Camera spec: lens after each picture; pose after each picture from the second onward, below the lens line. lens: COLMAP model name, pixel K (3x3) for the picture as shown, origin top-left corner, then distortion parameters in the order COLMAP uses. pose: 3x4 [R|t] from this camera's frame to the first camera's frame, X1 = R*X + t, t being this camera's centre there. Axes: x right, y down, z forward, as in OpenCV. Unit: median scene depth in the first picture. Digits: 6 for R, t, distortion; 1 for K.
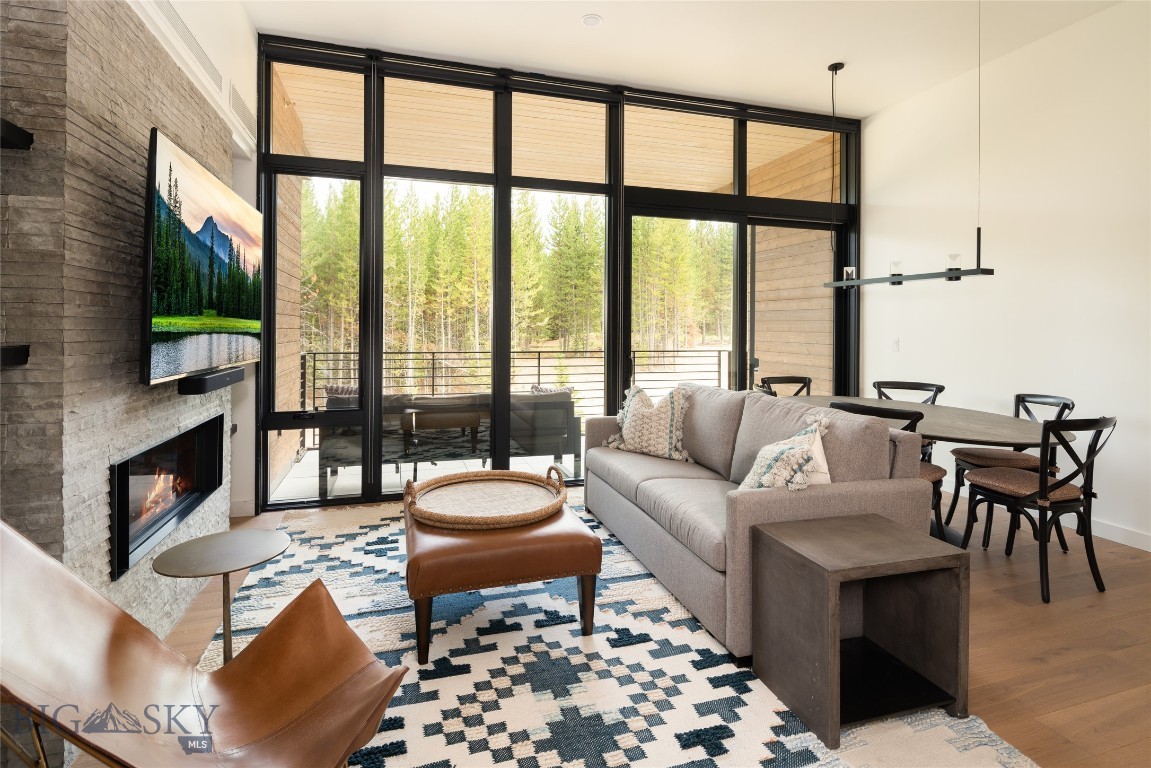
lens RADIAL K [[572.6, 0, 560.0], [0, 572.6, 322.8], [0, 0, 1]] dist [0.002996, -0.002850]
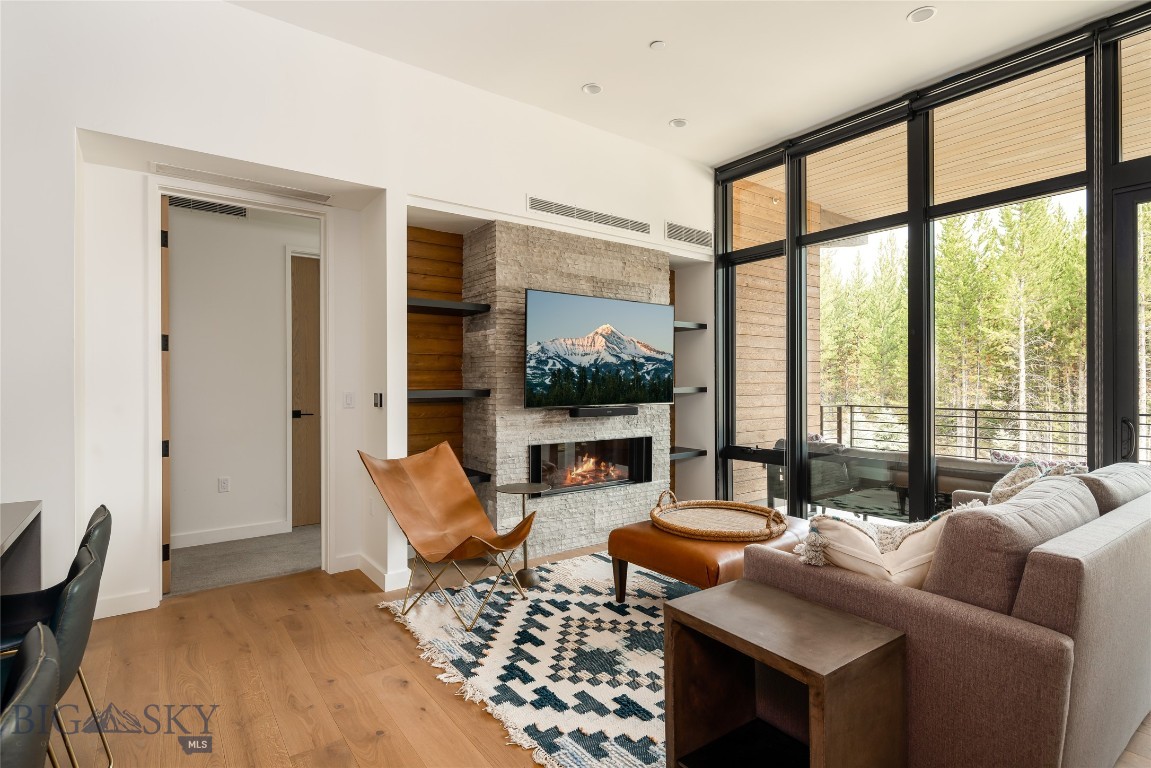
lens RADIAL K [[572.6, 0, 577.2], [0, 572.6, 386.5], [0, 0, 1]] dist [0.002996, -0.002850]
pose [[0.321946, -0.001374, -0.946757, 0.675386], [0.012641, 0.999916, 0.002847, 0.010833], [0.946674, -0.012884, 0.321936, 0.241081]]
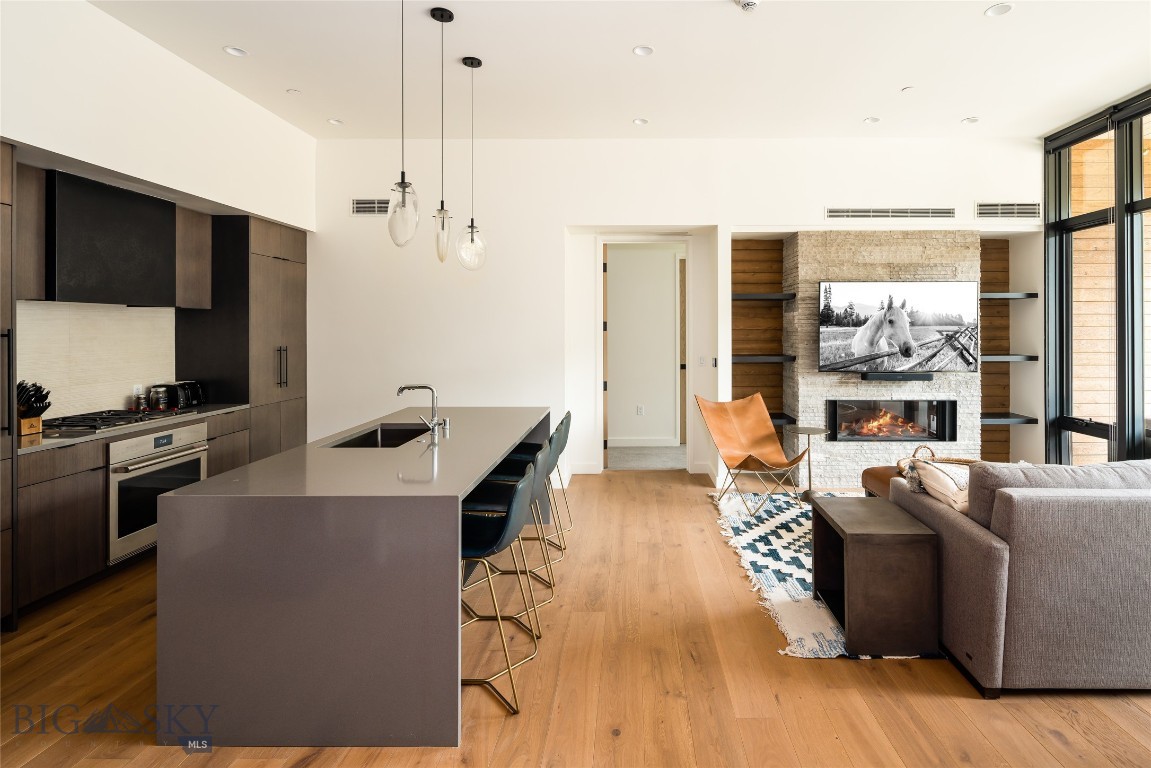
lens RADIAL K [[572.6, 0, 607.6], [0, 572.6, 329.6], [0, 0, 1]] dist [0.002996, -0.002850]
pose [[-0.341479, -0.004320, -0.939880, 1.136912], [0.009990, 0.999916, -0.008226, -0.043581], [0.939836, -0.012198, -0.341407, 0.482614]]
